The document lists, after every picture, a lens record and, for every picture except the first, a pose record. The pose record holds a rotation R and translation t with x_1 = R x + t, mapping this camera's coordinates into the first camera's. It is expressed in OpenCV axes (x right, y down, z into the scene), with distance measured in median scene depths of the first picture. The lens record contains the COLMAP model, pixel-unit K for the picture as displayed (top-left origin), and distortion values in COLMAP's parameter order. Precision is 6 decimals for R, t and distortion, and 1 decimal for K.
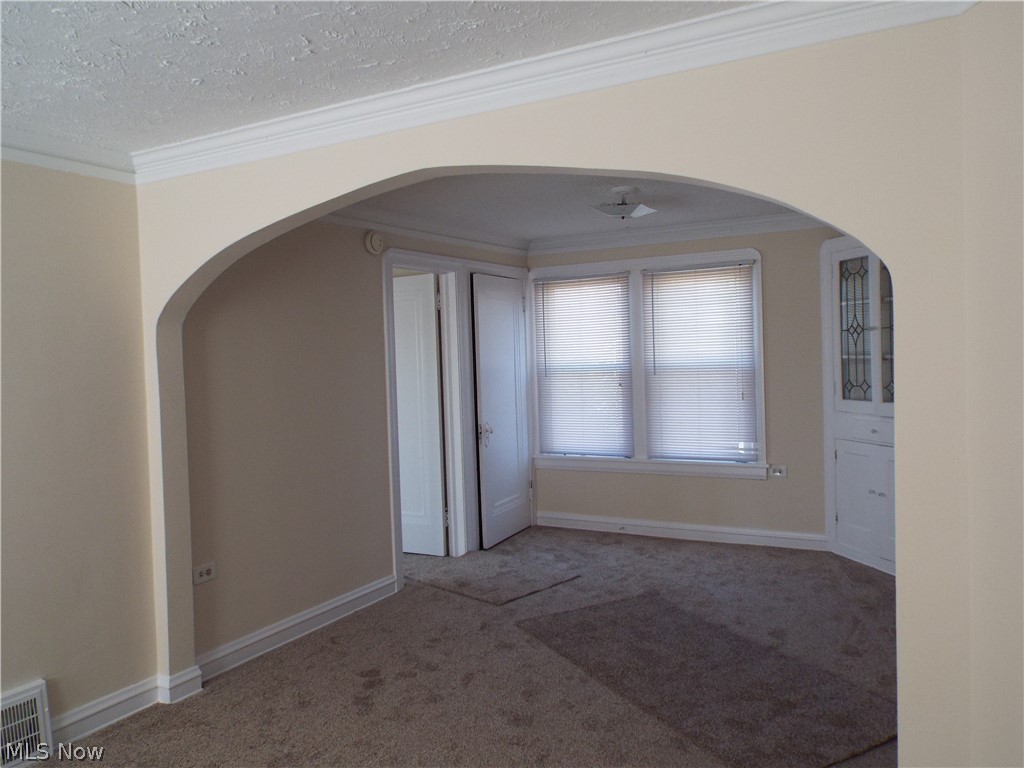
lens RADIAL K [[766.1, 0, 516.2], [0, 766.1, 383.7], [0, 0, 1]] dist [-0.010777, 0.001363]
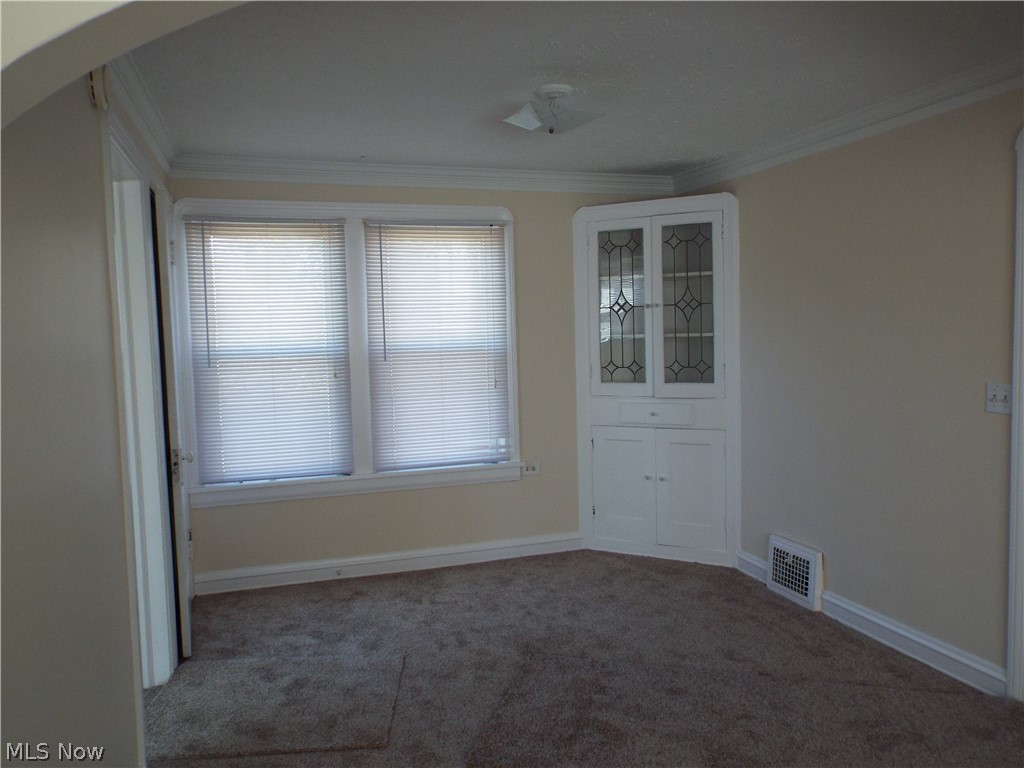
lens RADIAL K [[766.1, 0, 516.2], [0, 766.1, 383.7], [0, 0, 1]] dist [-0.010777, 0.001363]
pose [[0.675017, -0.035233, 0.736960, -0.306806], [0.031688, 0.999322, 0.018751, 0.001075], [-0.737121, 0.010696, 0.675676, 0.423038]]
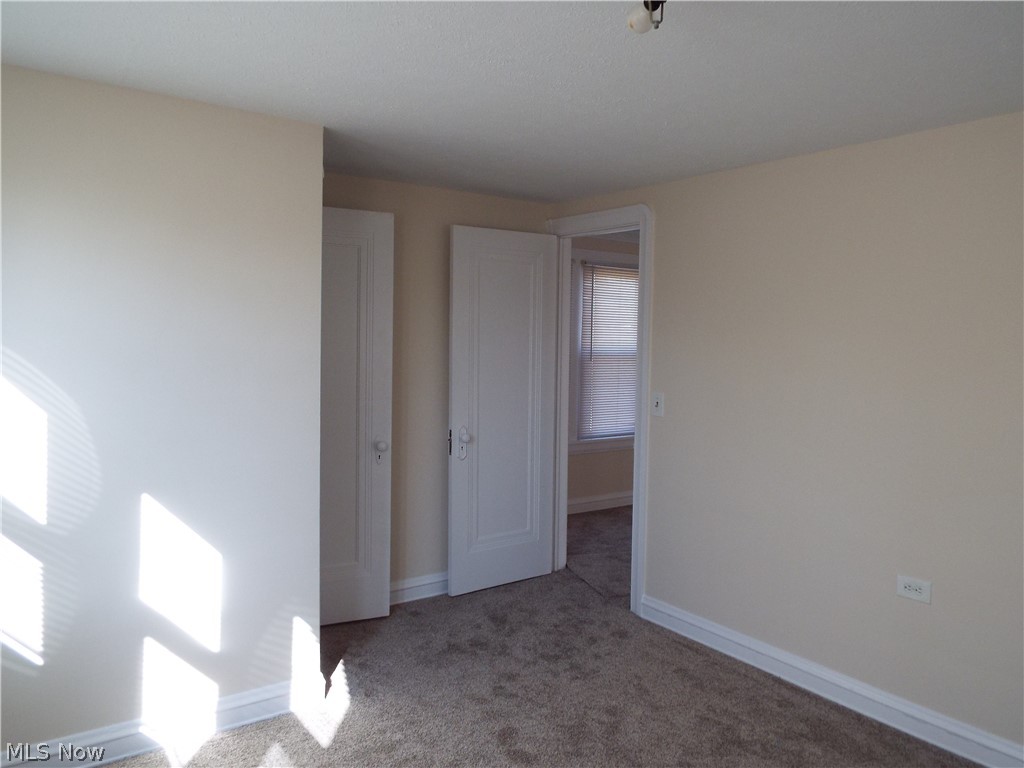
lens RADIAL K [[751.5, 0, 518.0], [0, 751.5, 383.1], [0, 0, 1]] dist [0.001778, 0.001020]
pose [[0.413388, -0.012693, 0.910467, -0.870665], [-0.004760, 0.999859, 0.016101, 0.003425], [-0.910543, -0.010990, 0.413269, 0.702114]]
